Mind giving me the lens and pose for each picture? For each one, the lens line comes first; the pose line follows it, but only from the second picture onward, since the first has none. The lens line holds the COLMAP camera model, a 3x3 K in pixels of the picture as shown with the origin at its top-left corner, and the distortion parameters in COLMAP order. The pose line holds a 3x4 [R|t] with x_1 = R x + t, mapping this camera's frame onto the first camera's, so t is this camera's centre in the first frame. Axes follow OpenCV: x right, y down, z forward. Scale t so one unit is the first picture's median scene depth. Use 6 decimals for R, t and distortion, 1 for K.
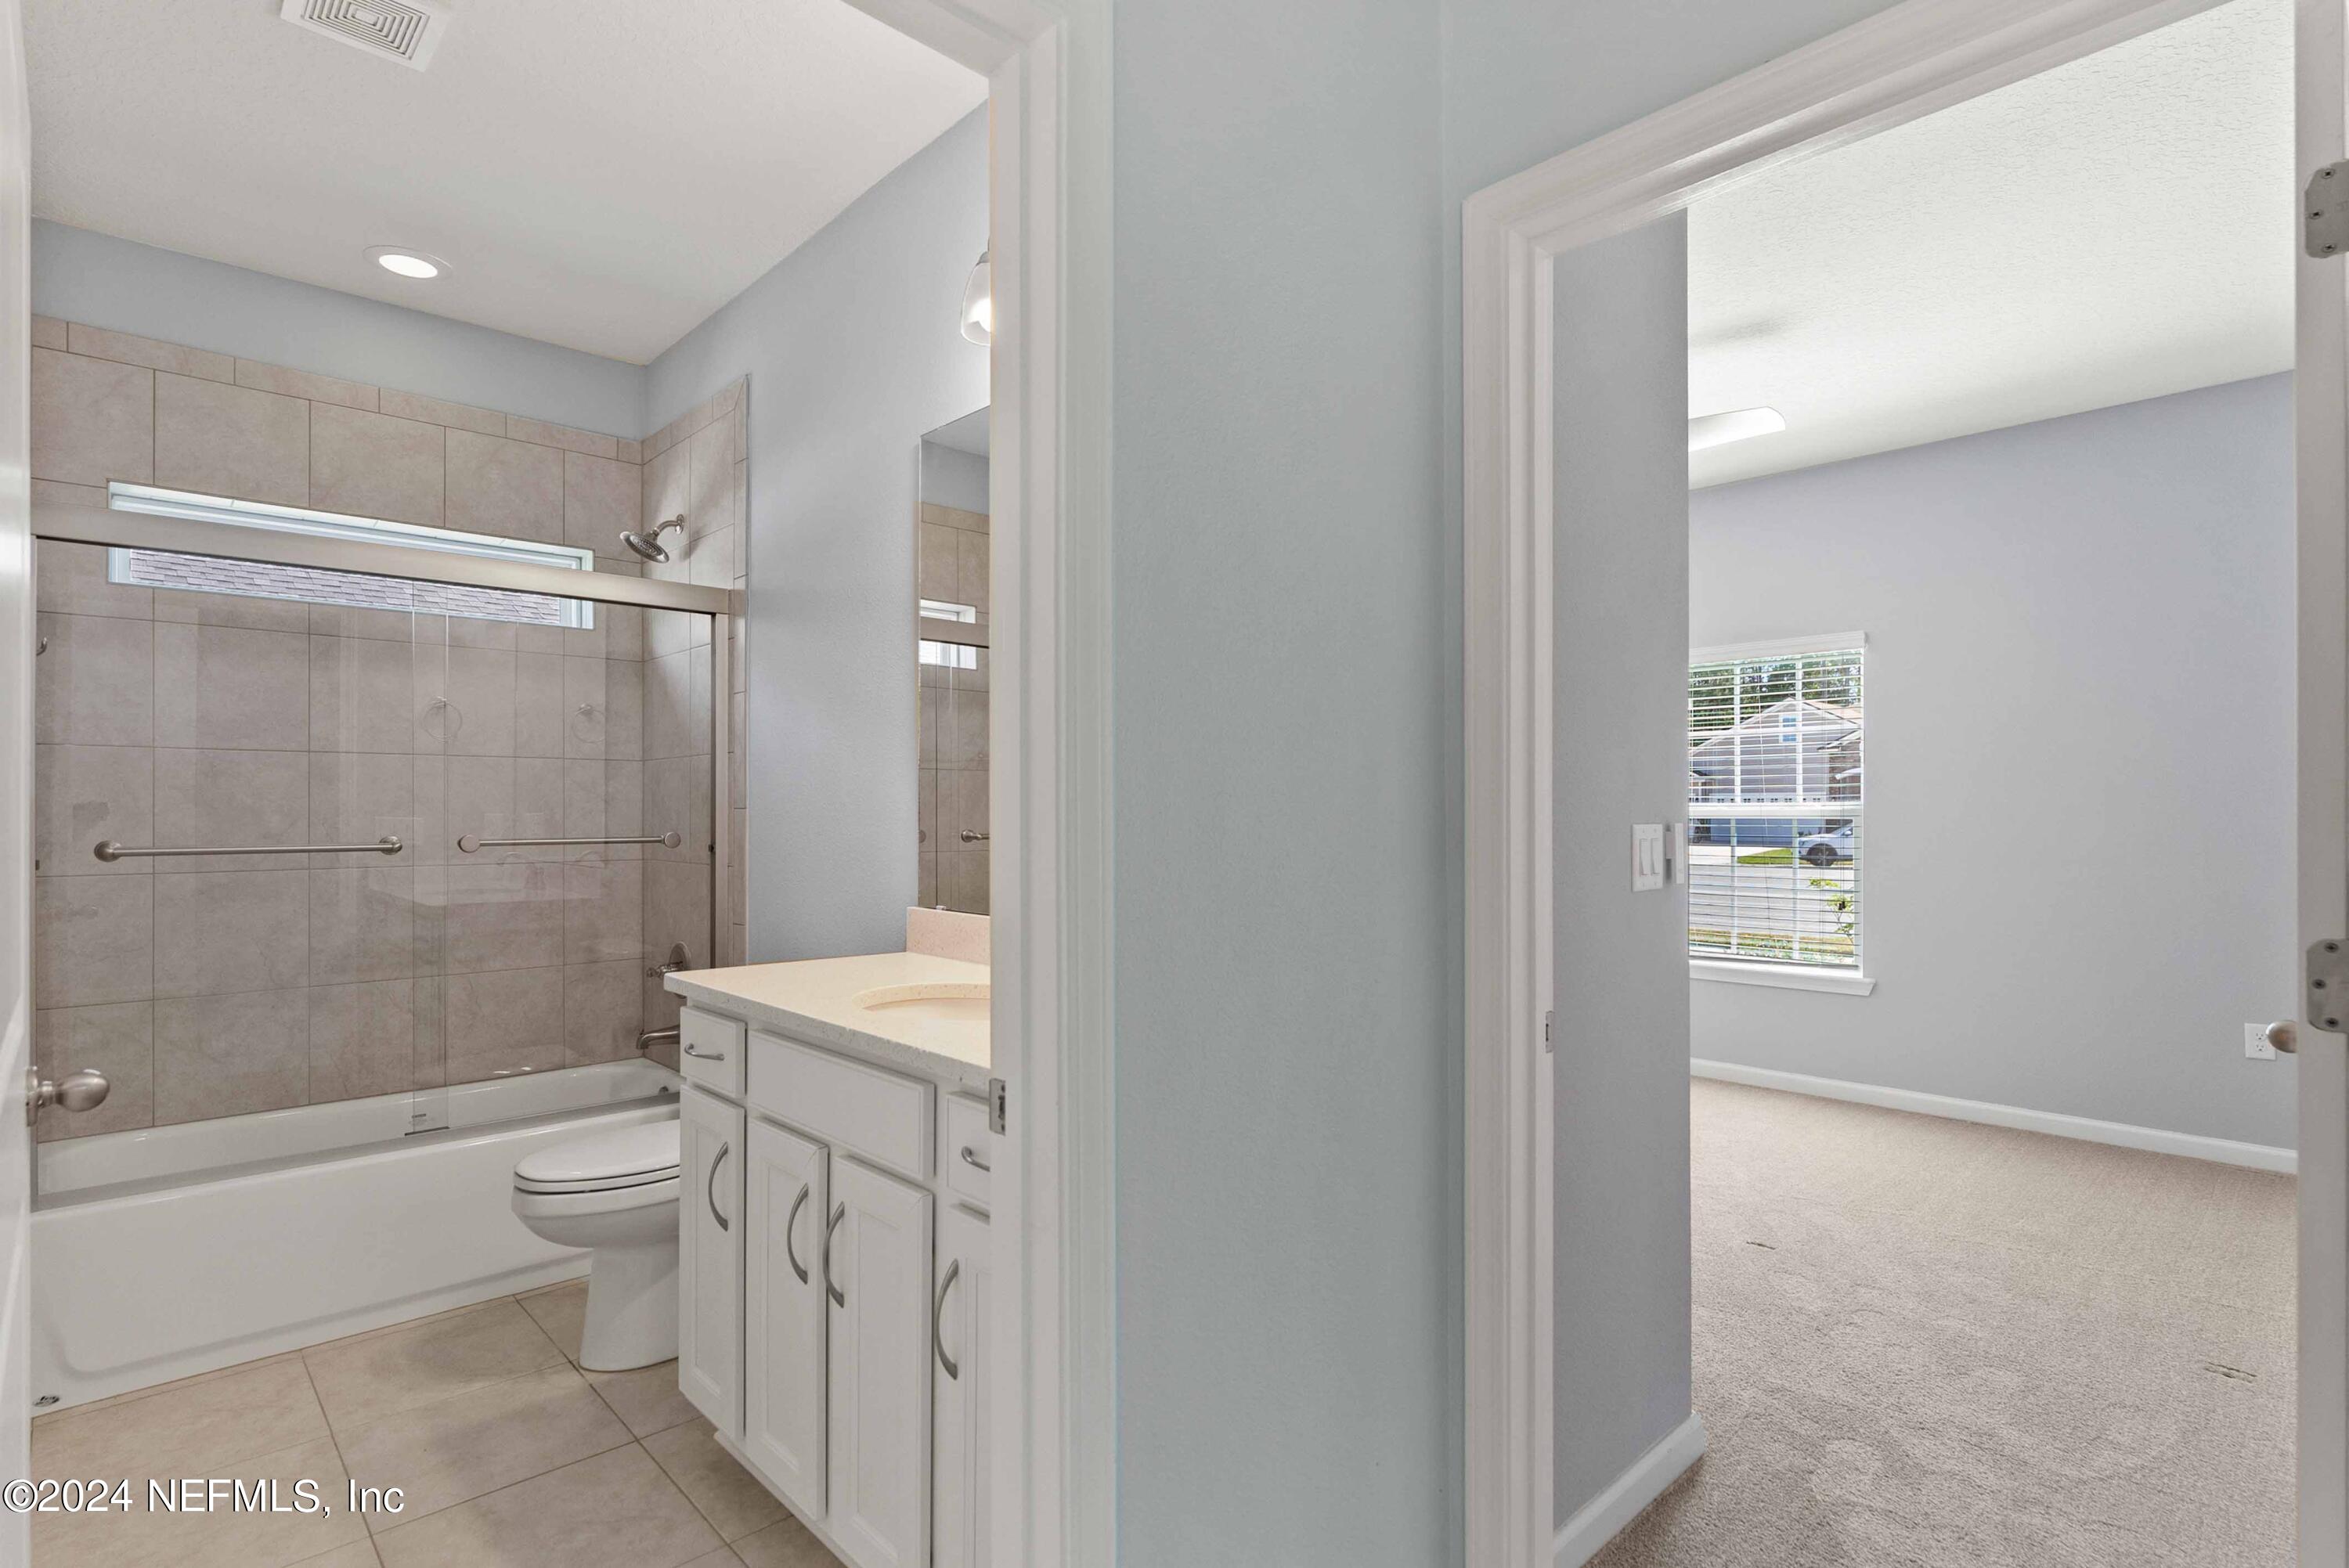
lens RADIAL K [[1149.5, 0, 1162.7], [0, 1149.5, 808.4], [0, 0, 1]] dist [-0.002687, -0.000398]
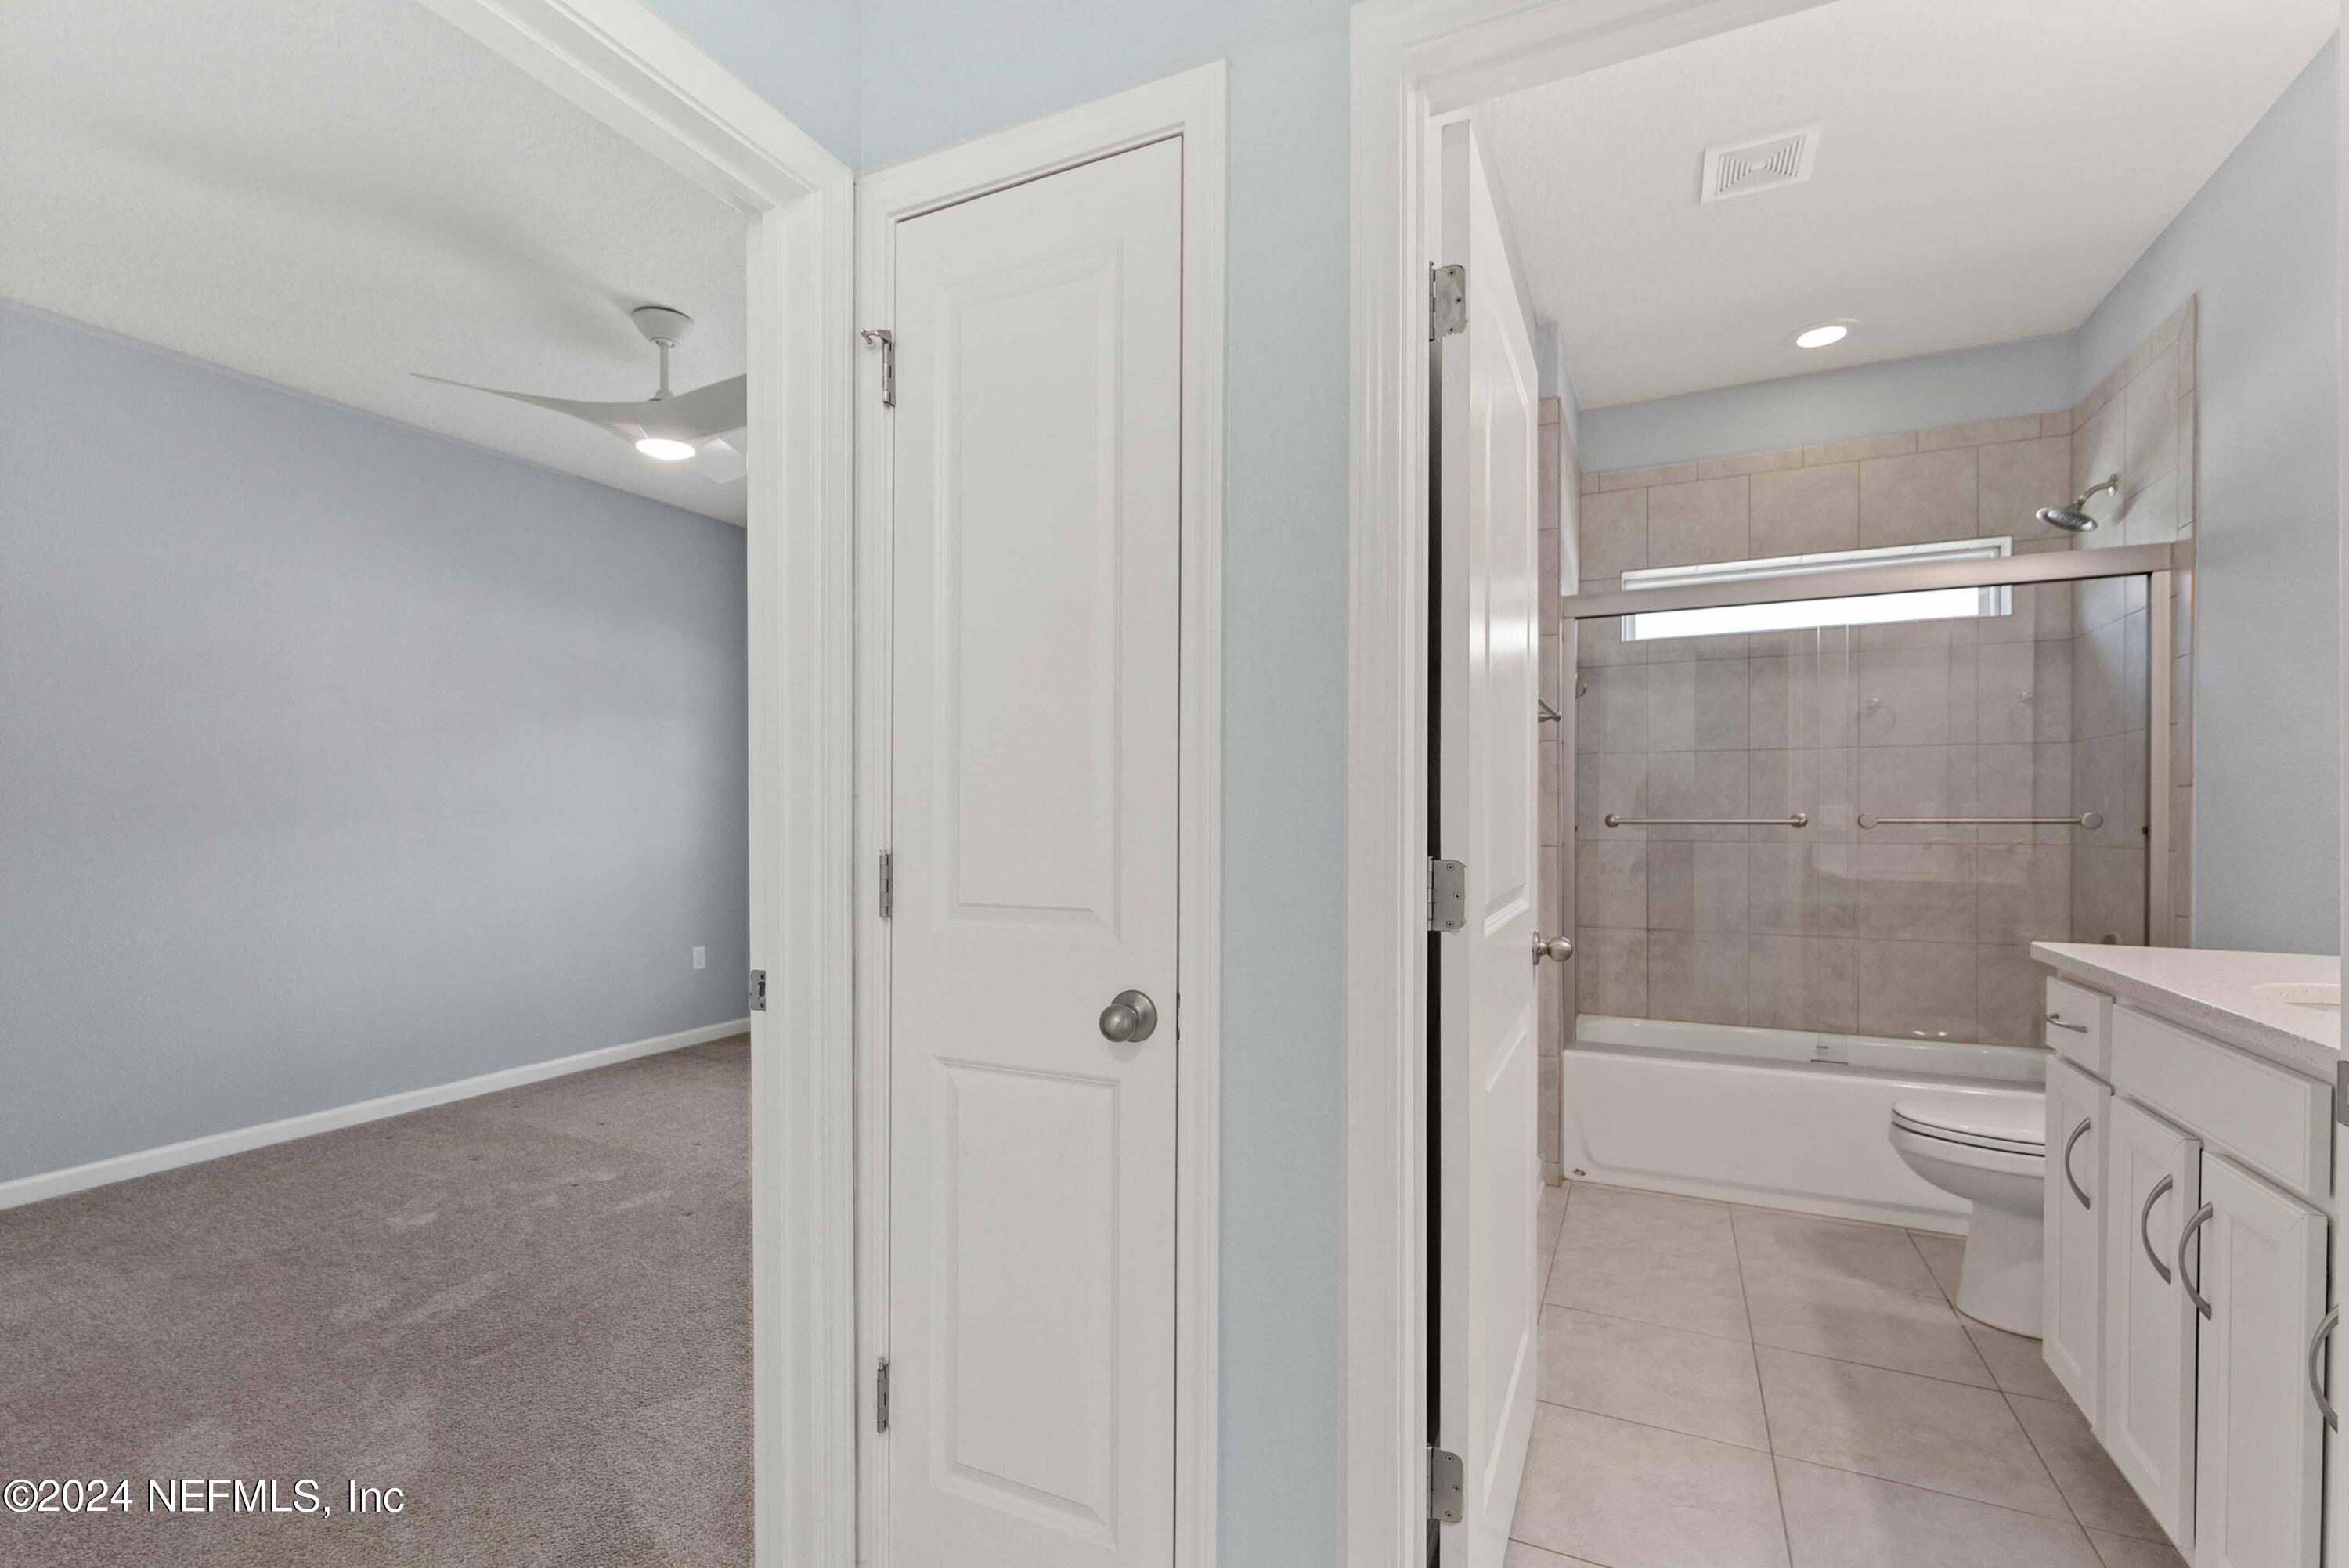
lens RADIAL K [[1036.1, 0, 1157.9], [0, 1036.1, 816.1], [0, 0, 1]] dist [-0.001518, 0.000796]
pose [[0.360068, 0.001238, -0.932925, 0.100032], [0.001411, 0.999997, 0.001872, 0.022061], [0.932925, -0.001990, 0.360065, -0.030331]]
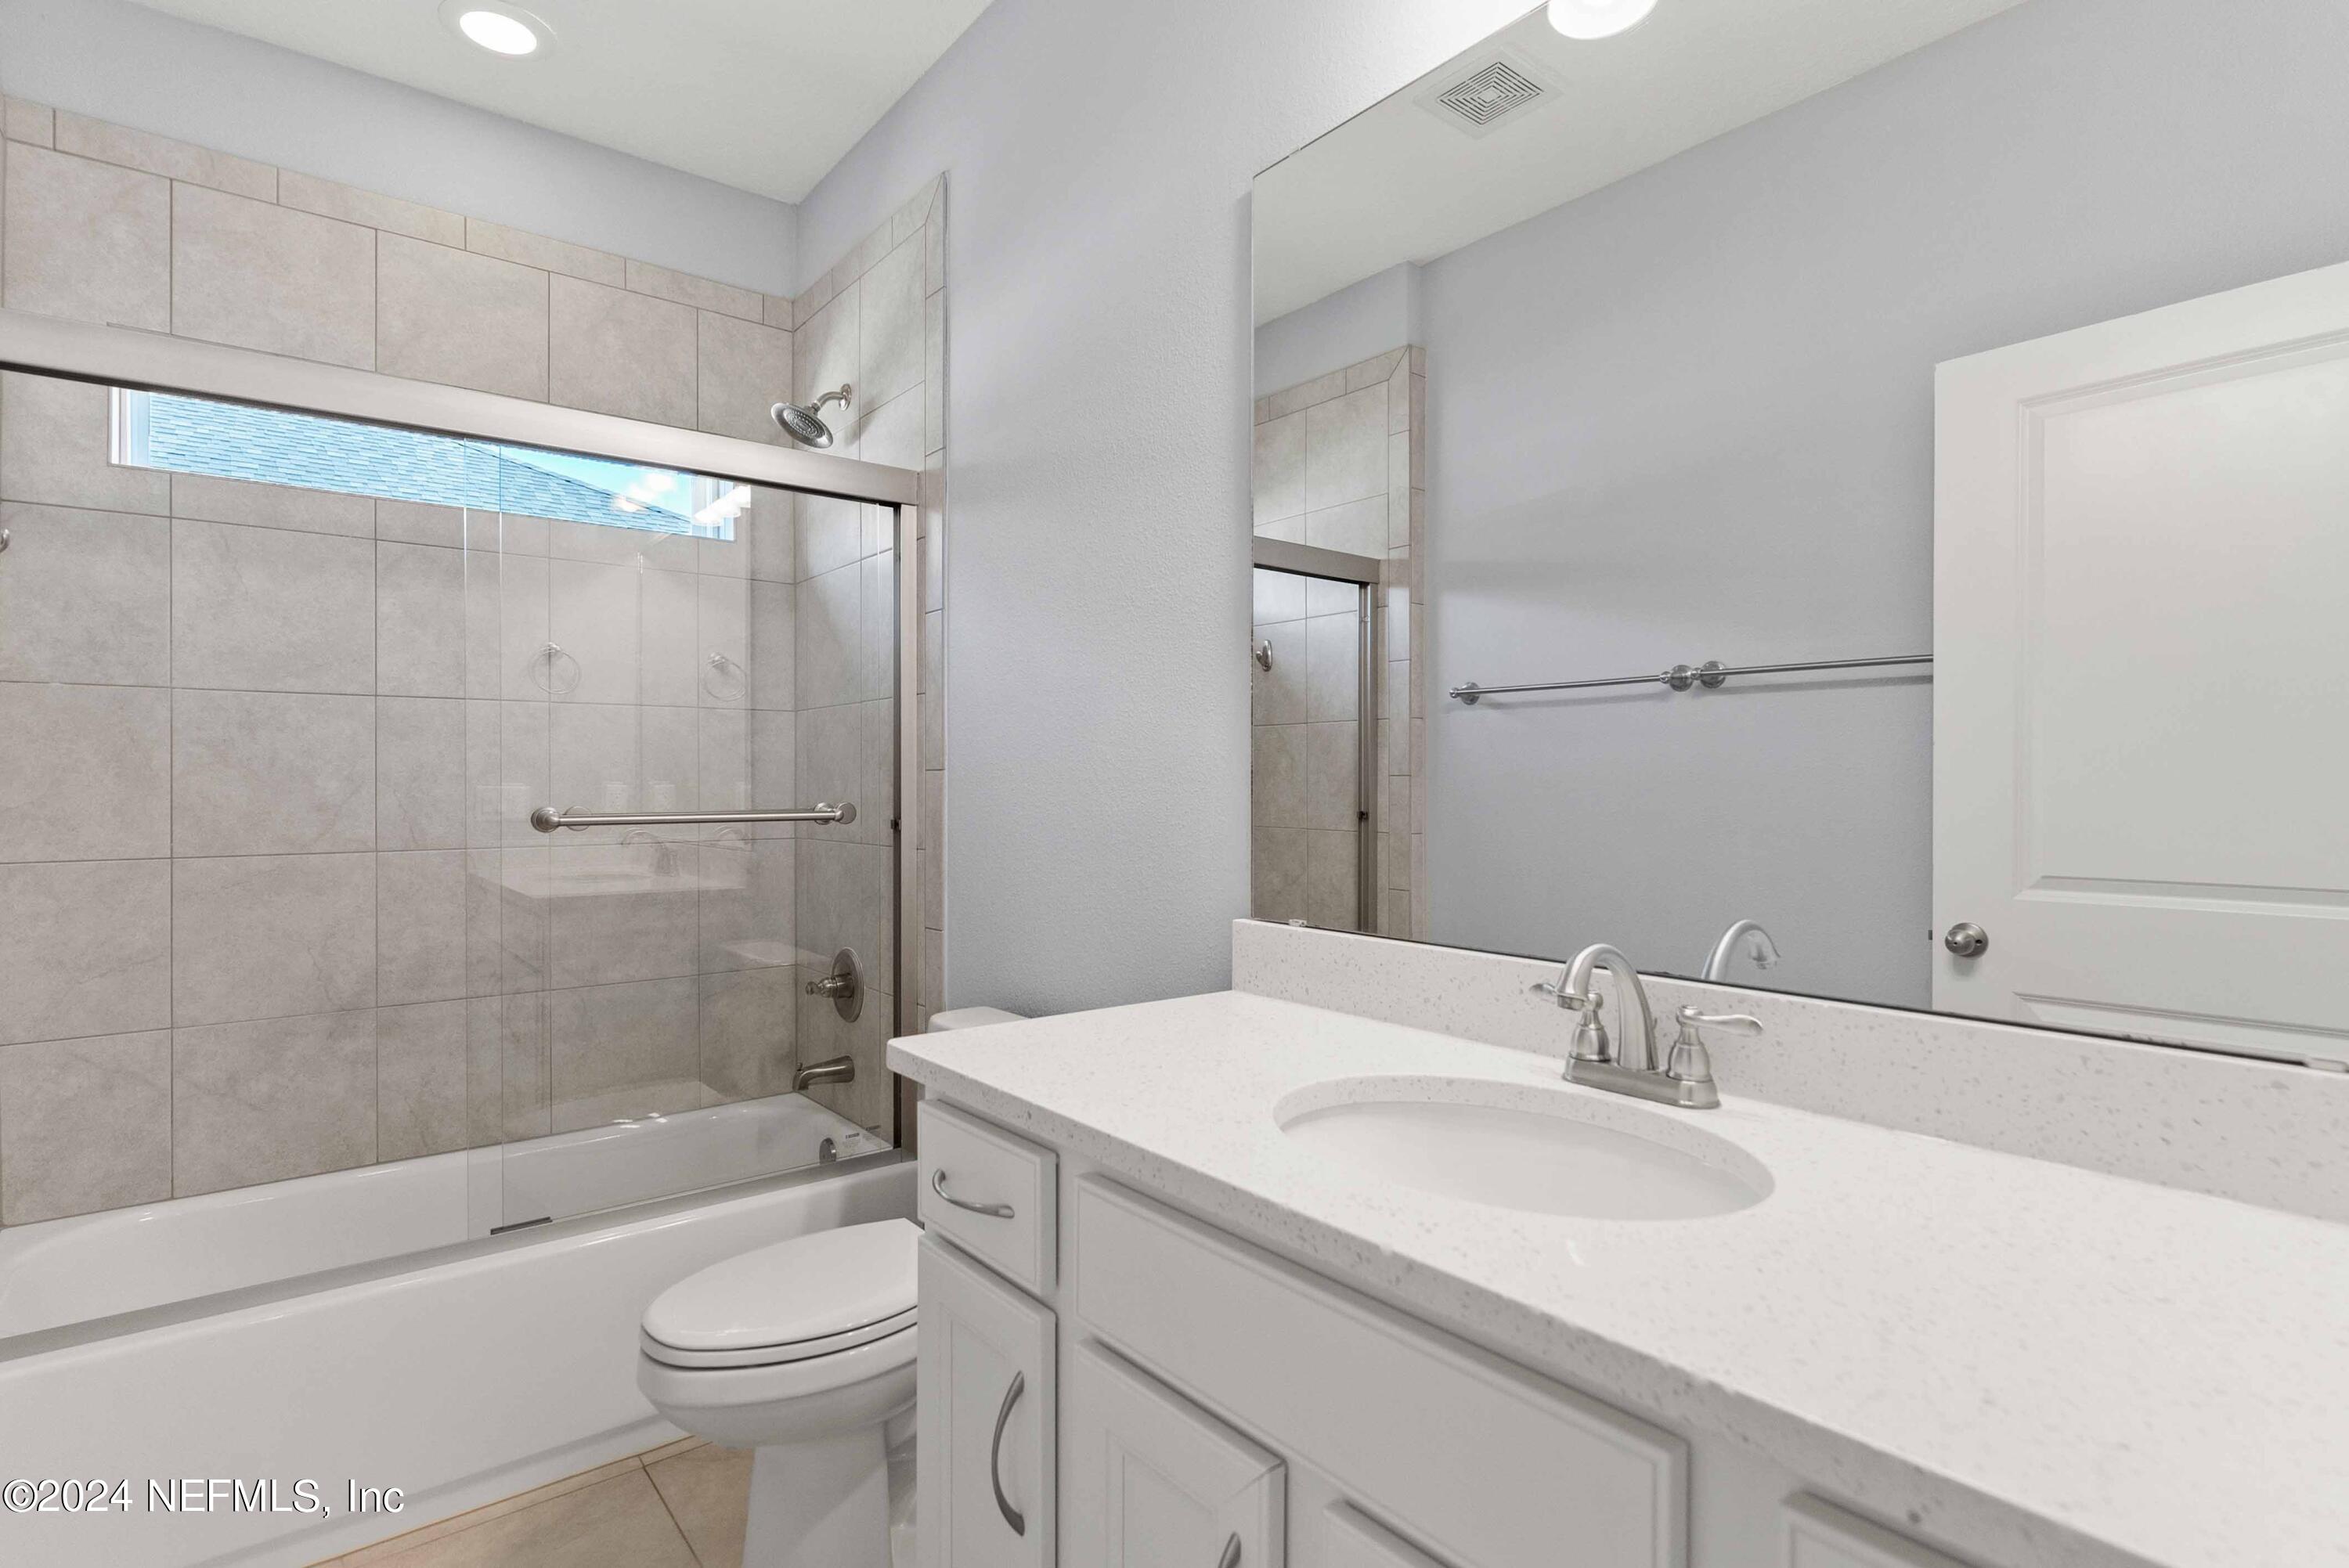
lens RADIAL K [[1149.5, 0, 1162.0], [0, 1149.5, 785.0], [0, 0, 1]] dist [-0.002687, -0.000398]
pose [[0.996618, -0.000733, -0.082166, -0.177089], [0.001031, 0.999993, 0.003576, 0.007581], [0.082162, -0.003649, 0.996612, 0.307442]]
